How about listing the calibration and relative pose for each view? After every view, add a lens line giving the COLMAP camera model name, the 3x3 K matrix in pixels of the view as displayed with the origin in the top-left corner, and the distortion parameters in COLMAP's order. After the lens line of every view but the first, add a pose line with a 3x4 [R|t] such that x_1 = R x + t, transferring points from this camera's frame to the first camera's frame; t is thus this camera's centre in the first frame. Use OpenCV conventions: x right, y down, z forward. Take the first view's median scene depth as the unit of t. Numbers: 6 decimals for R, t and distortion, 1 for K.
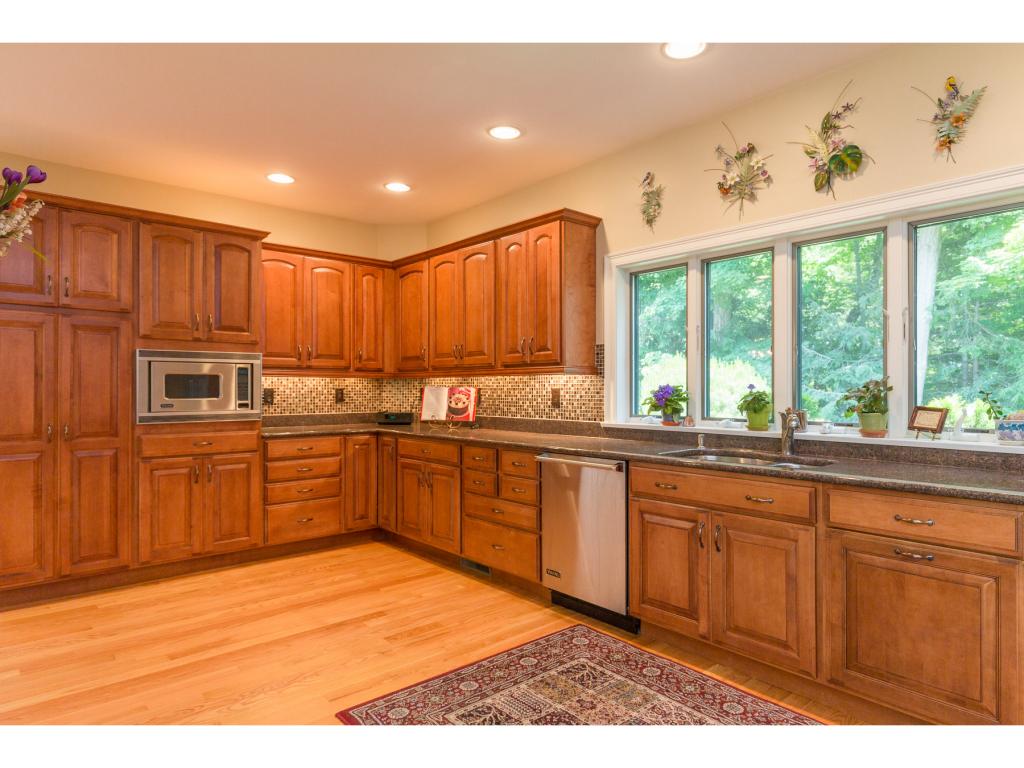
lens RADIAL K [[611.6, 0, 512.0], [0, 611.6, 384.0], [0, 0, 1]] dist [0.000558, 0.000271]
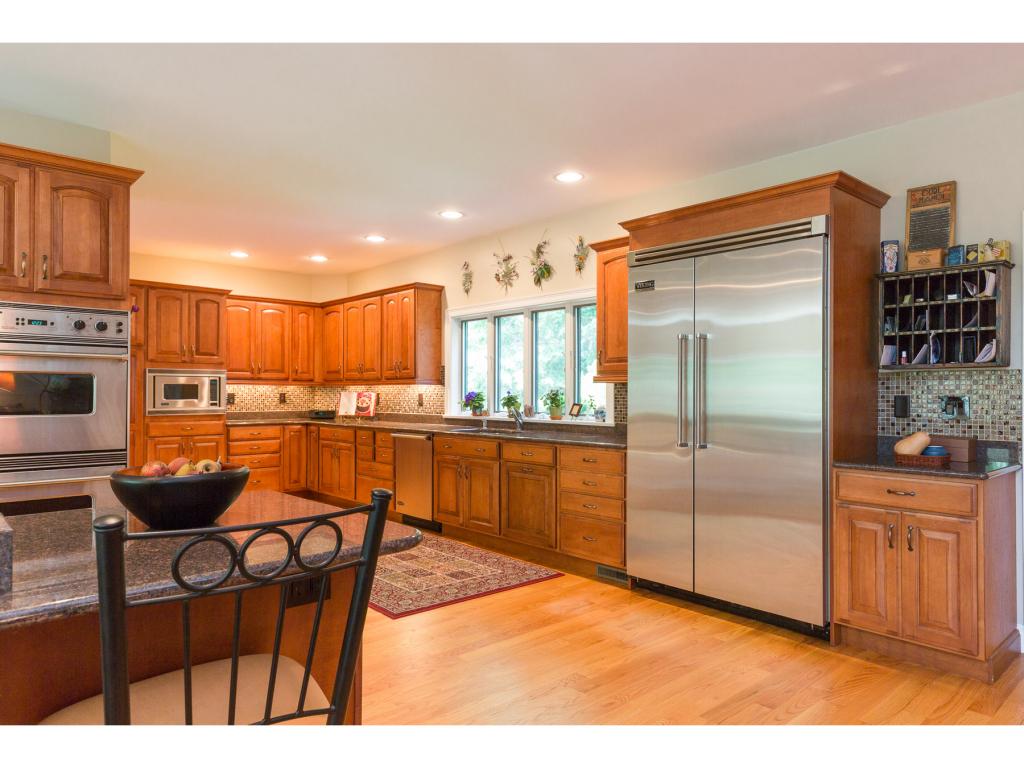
lens RADIAL K [[650.9, 0, 512.0], [0, 650.9, 384.0], [0, 0, 1]] dist [0.007089, 0.001144]
pose [[0.999701, 0.001957, 0.024366, 0.258896], [-0.001799, 0.999977, -0.006532, -0.006151], [-0.024379, 0.006487, 0.999682, -0.630106]]
